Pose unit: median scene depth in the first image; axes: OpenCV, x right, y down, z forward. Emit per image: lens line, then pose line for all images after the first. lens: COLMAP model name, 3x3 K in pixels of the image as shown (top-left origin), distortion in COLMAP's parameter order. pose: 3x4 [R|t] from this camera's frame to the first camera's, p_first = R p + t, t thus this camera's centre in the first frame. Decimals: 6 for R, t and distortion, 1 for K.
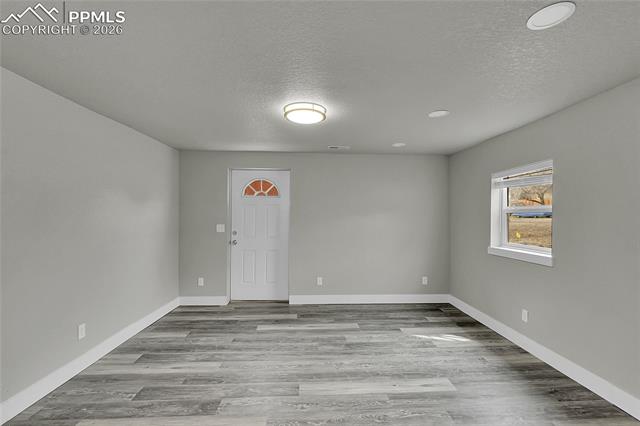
lens RADIAL K [[292.6, 0, 321.8], [0, 292.6, 217.5], [0, 0, 1]] dist [-0.023862, 0.012248]
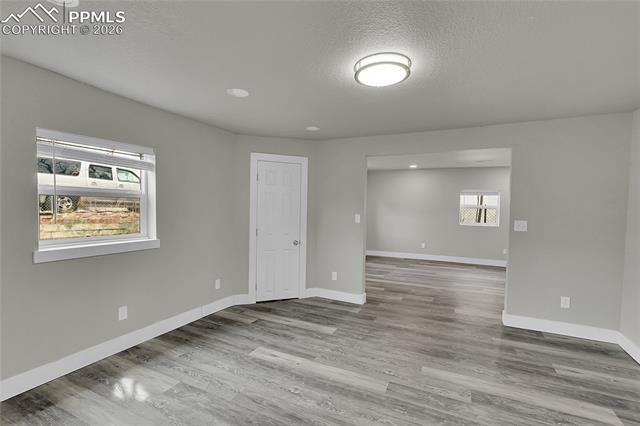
lens RADIAL K [[292.6, 0, 321.8], [0, 292.6, 217.5], [0, 0, 1]] dist [-0.023862, 0.012248]
pose [[-0.877586, -0.037095, 0.477982, -0.286679], [-0.017982, 0.998847, 0.044502, -0.005862], [-0.479082, 0.030459, -0.877242, 1.700304]]
